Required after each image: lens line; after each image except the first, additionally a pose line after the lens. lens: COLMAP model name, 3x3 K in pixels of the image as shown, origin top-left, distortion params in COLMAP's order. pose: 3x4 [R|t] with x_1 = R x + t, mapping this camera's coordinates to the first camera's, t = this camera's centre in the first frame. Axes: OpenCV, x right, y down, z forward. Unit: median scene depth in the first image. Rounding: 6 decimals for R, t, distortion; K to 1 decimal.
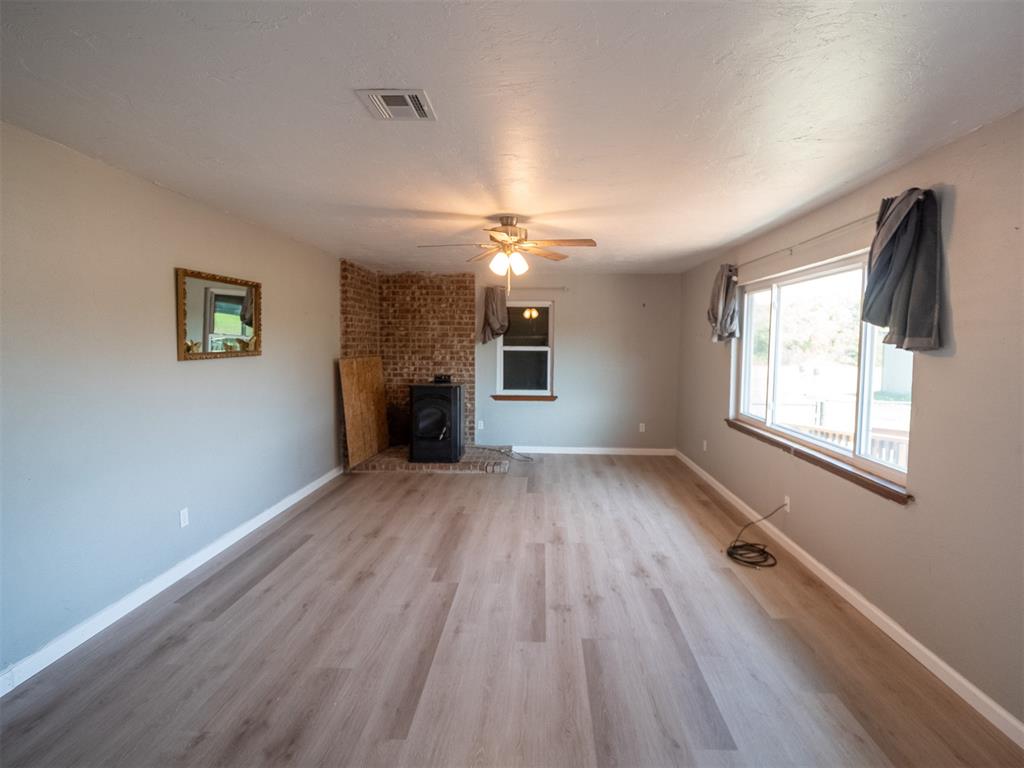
lens RADIAL K [[509.7, 0, 518.1], [0, 509.7, 381.1], [0, 0, 1]] dist [-0.010101, -0.000780]
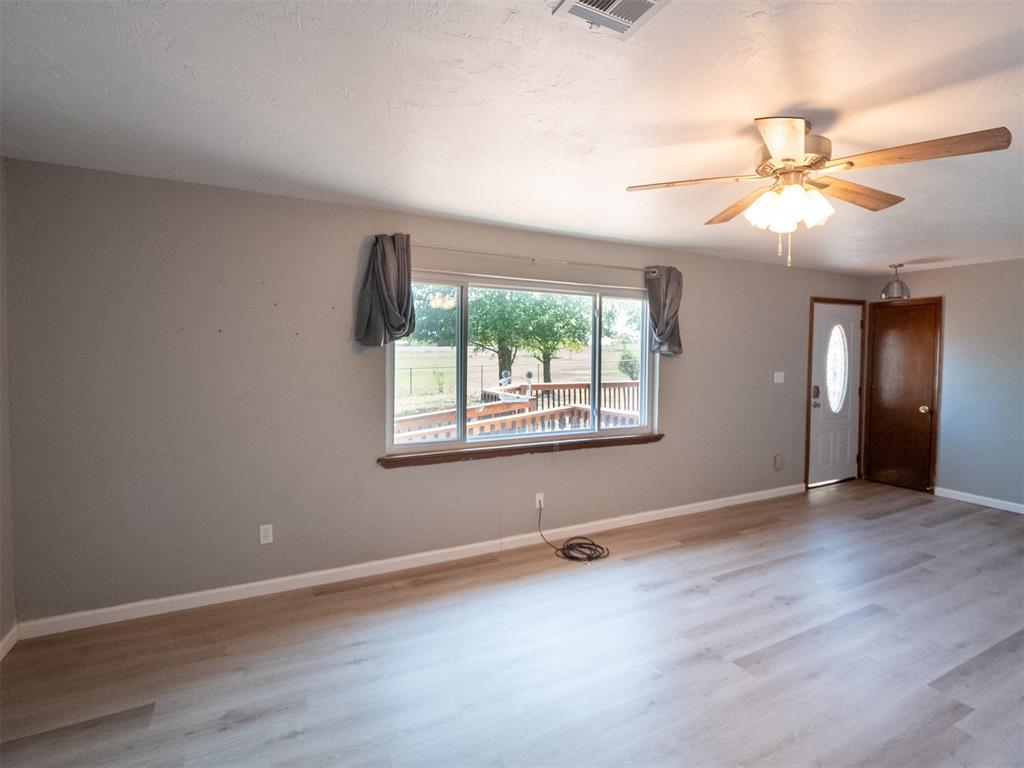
lens RADIAL K [[509.7, 0, 519.0], [0, 509.7, 379.6], [0, 0, 1]] dist [-0.010101, -0.000780]
pose [[-0.508866, -0.057259, 0.858939, -0.395287], [0.052711, 0.993841, 0.097480, -0.133847], [-0.859231, 0.094879, -0.502713, 1.743039]]
